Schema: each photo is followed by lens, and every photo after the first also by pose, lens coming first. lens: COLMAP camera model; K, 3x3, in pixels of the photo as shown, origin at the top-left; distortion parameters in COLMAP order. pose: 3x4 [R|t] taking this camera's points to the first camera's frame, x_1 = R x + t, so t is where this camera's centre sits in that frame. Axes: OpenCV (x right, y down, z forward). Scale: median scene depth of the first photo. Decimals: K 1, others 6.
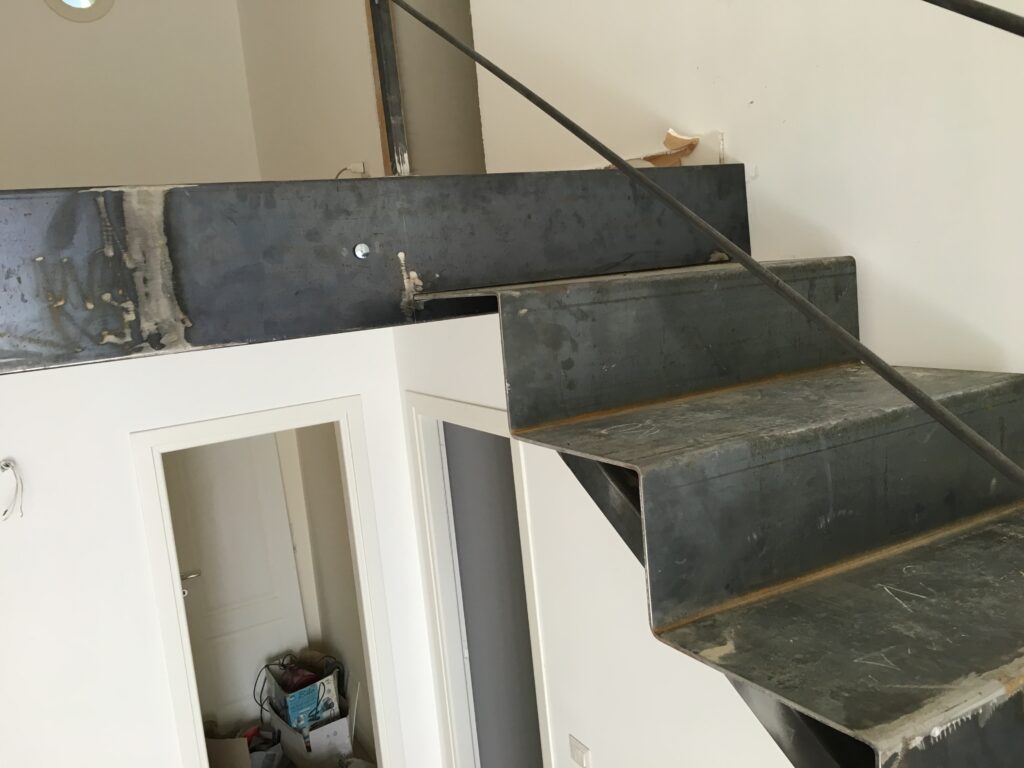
lens RADIAL K [[861.9, 0, 513.2], [0, 861.9, 383.6], [0, 0, 1]] dist [0.001305, -0.015505]
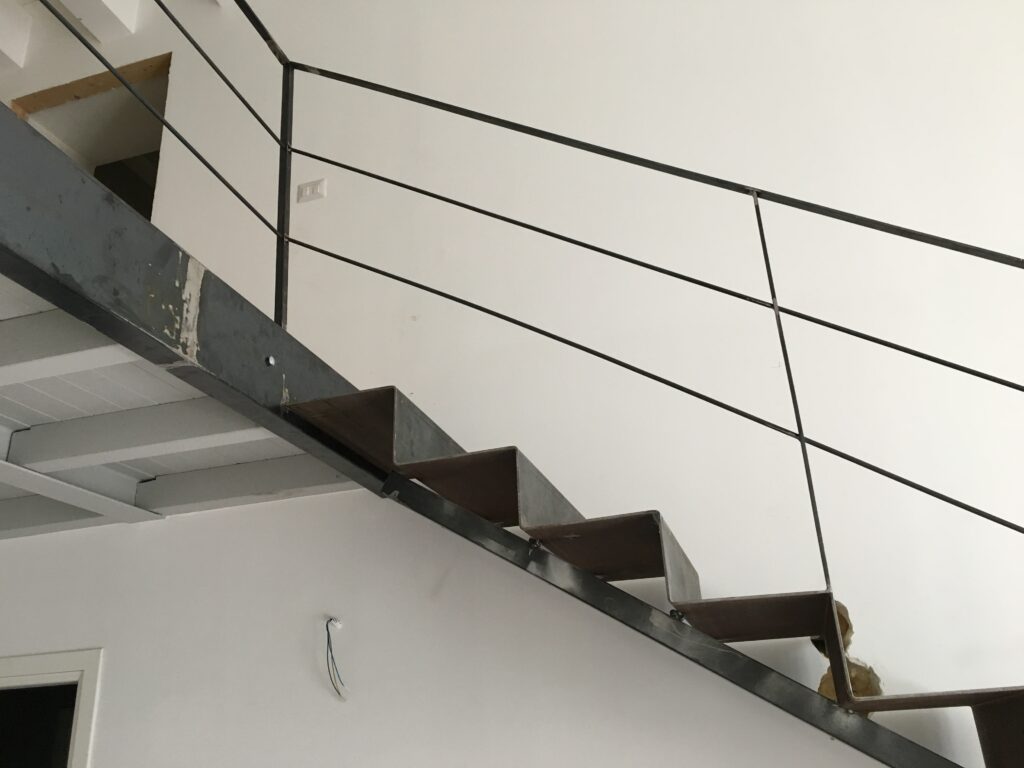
lens RADIAL K [[861.9, 0, 512.0], [0, 861.9, 383.9], [0, 0, 1]] dist [0.001305, -0.015505]
pose [[0.724621, 0.318489, 0.611138, -0.870930], [0.072717, 0.846516, -0.527374, 0.794734], [-0.685300, 0.426587, 0.590244, -0.201886]]
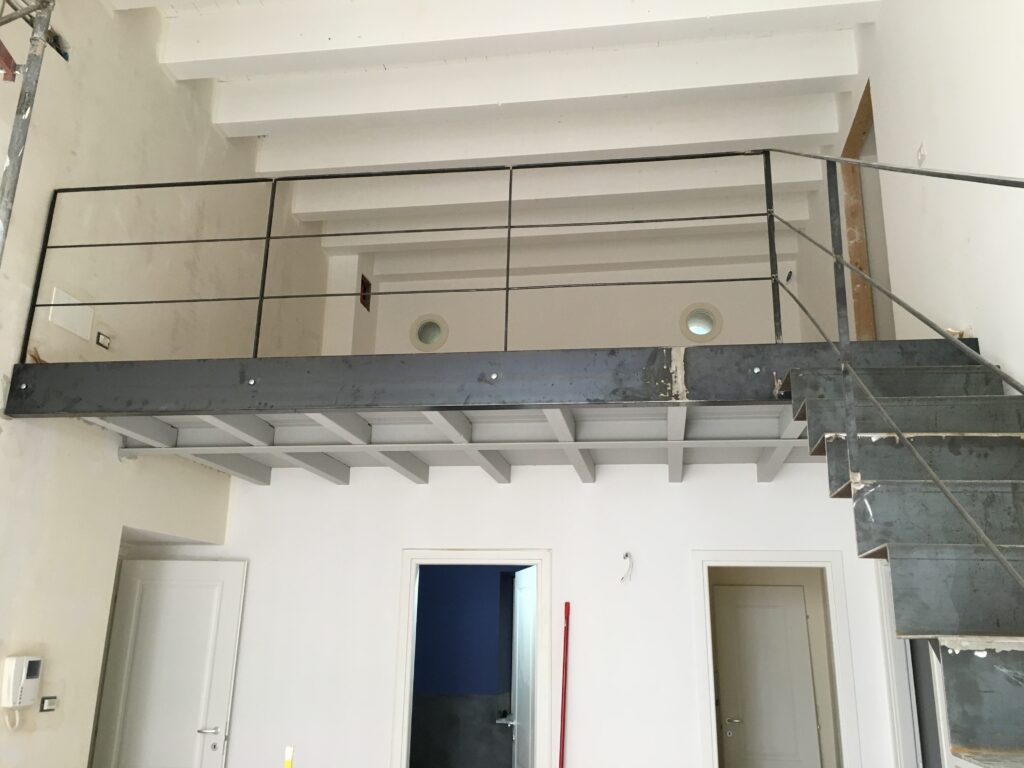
lens RADIAL K [[861.9, 0, 512.3], [0, 861.9, 383.1], [0, 0, 1]] dist [0.001305, -0.015505]
pose [[0.770677, -0.072646, -0.633071, 0.963100], [-0.176271, 0.930409, -0.321352, 0.908484], [0.612360, 0.359250, 0.704240, -1.340684]]
